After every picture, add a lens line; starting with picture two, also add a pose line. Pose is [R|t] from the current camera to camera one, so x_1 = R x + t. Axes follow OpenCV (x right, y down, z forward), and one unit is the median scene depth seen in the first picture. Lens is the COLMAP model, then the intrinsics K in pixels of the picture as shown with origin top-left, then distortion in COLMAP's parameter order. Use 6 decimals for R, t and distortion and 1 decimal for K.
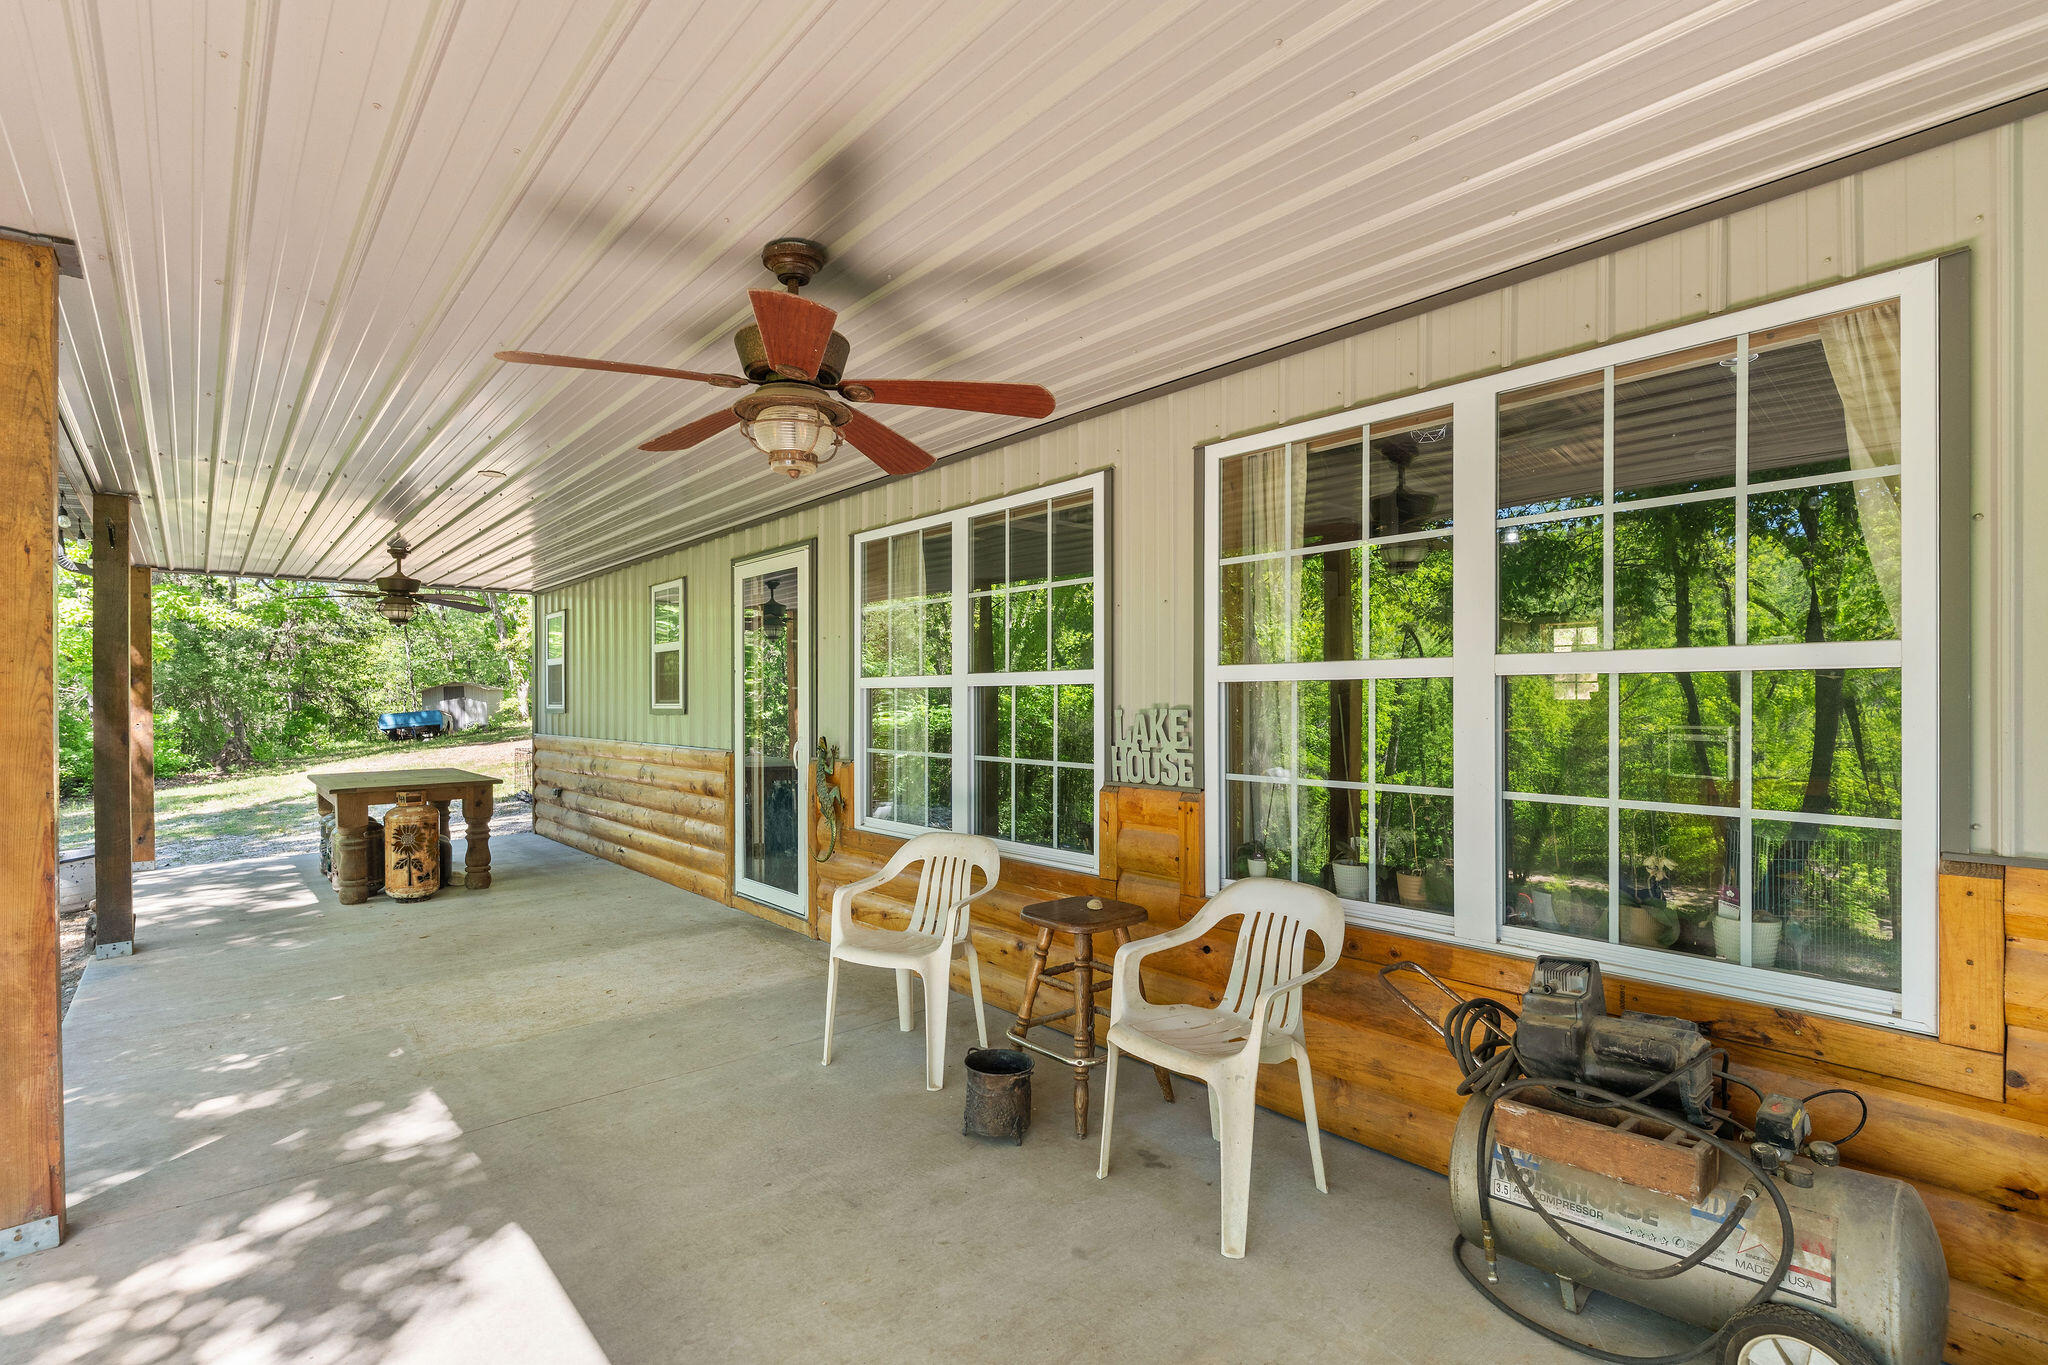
lens RADIAL K [[991.9, 0, 1004.2], [0, 991.9, 691.9], [0, 0, 1]] dist [0.002137, 0.000681]
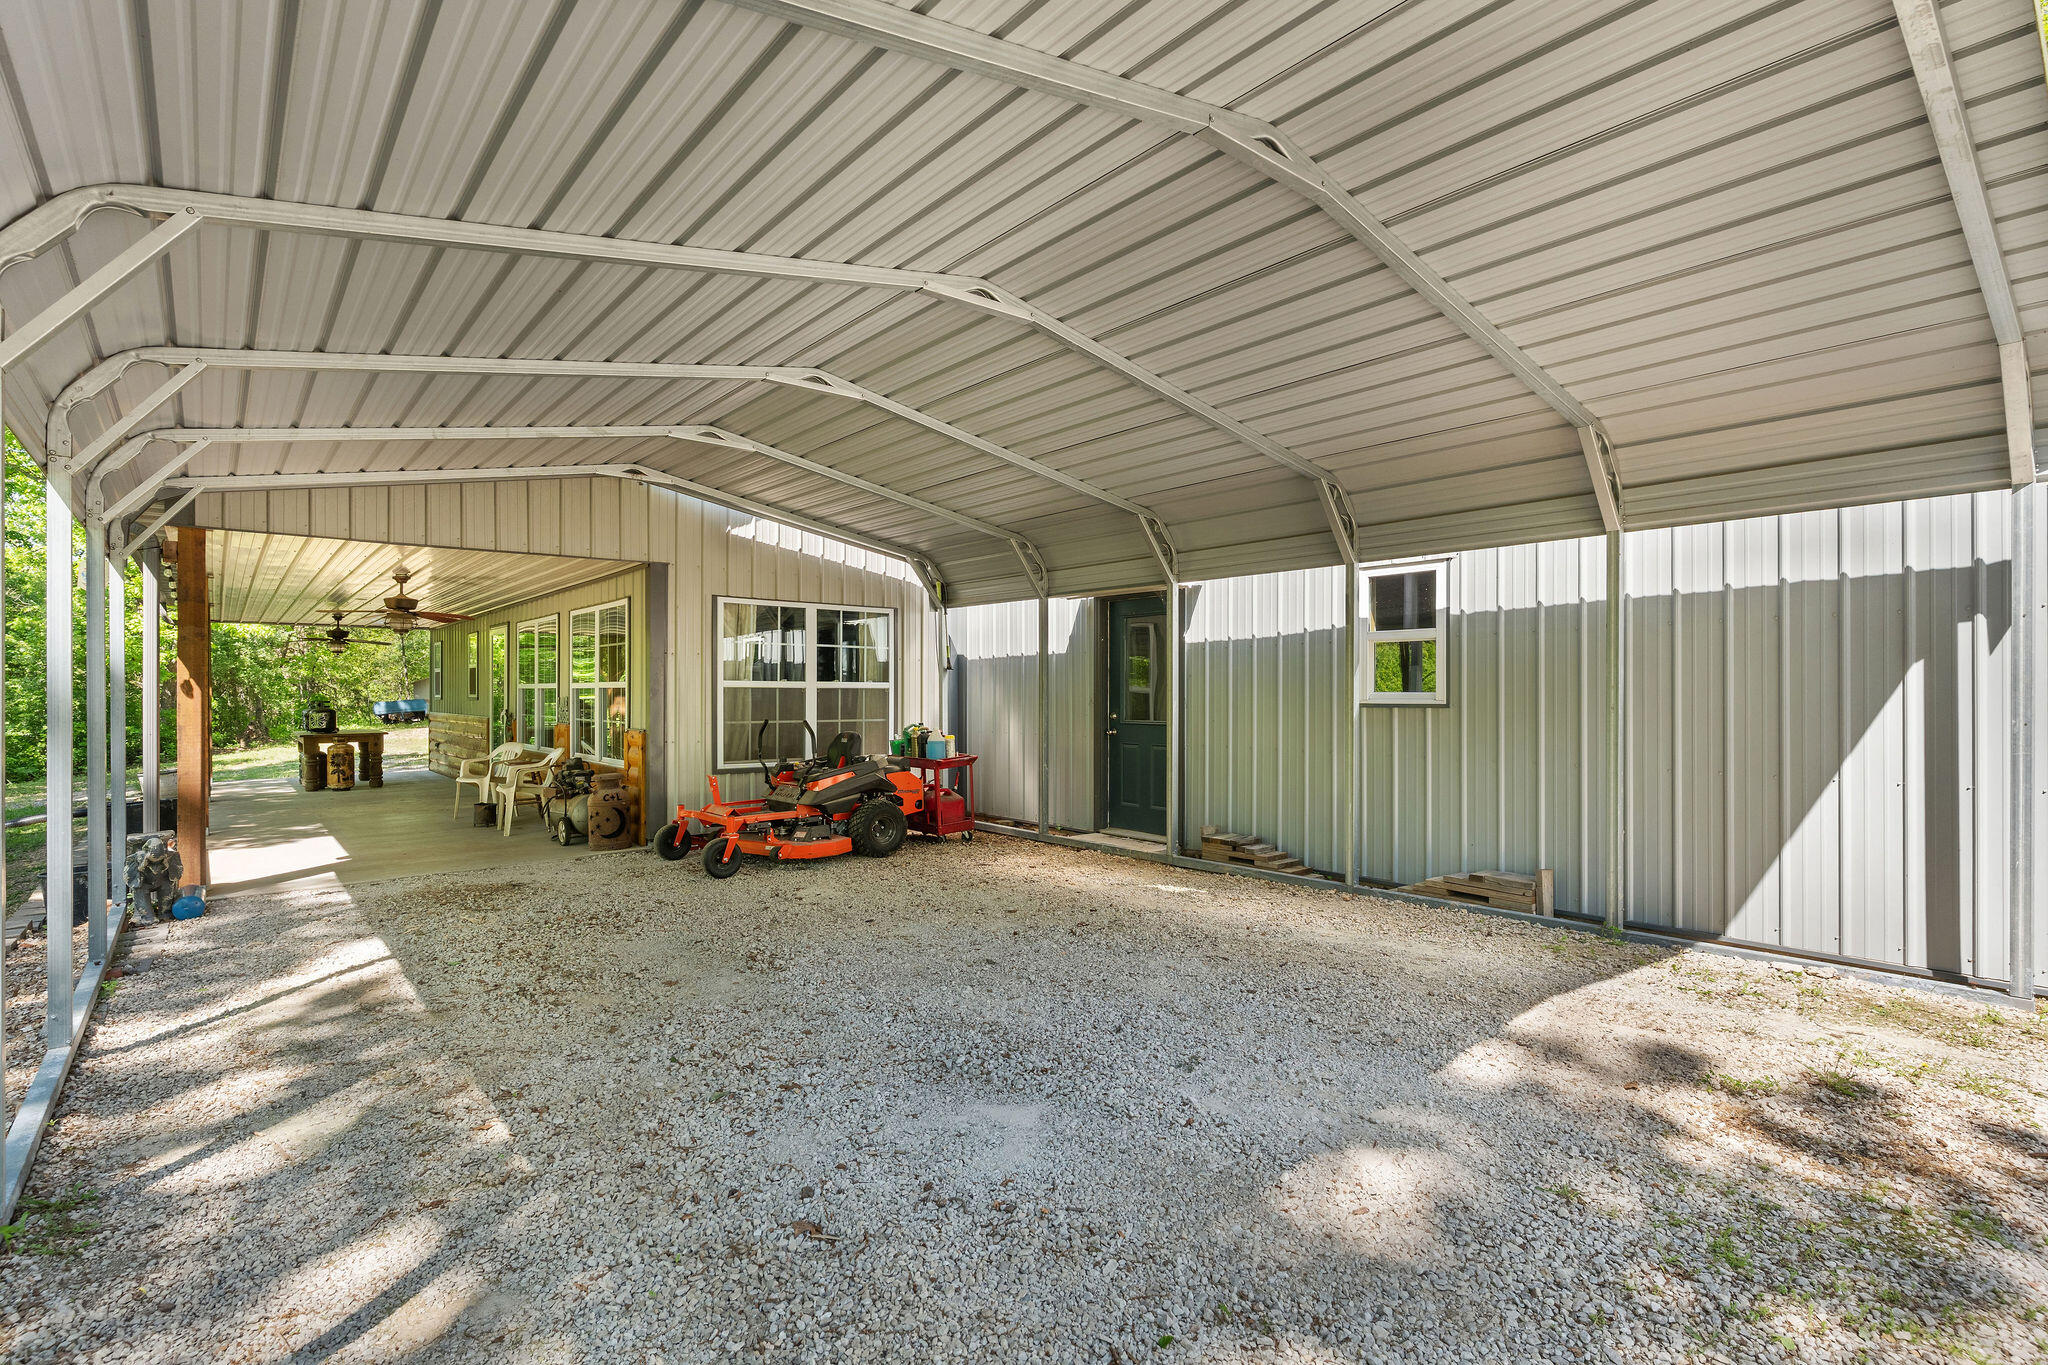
lens RADIAL K [[991.9, 0, 1042.1], [0, 991.9, 691.6], [0, 0, 1]] dist [0.002137, 0.000681]
pose [[0.999897, 0.011391, 0.008700, 0.662462], [-0.011404, 0.999934, 0.001388, -0.009182], [-0.008684, -0.001487, 0.999961, -0.843899]]
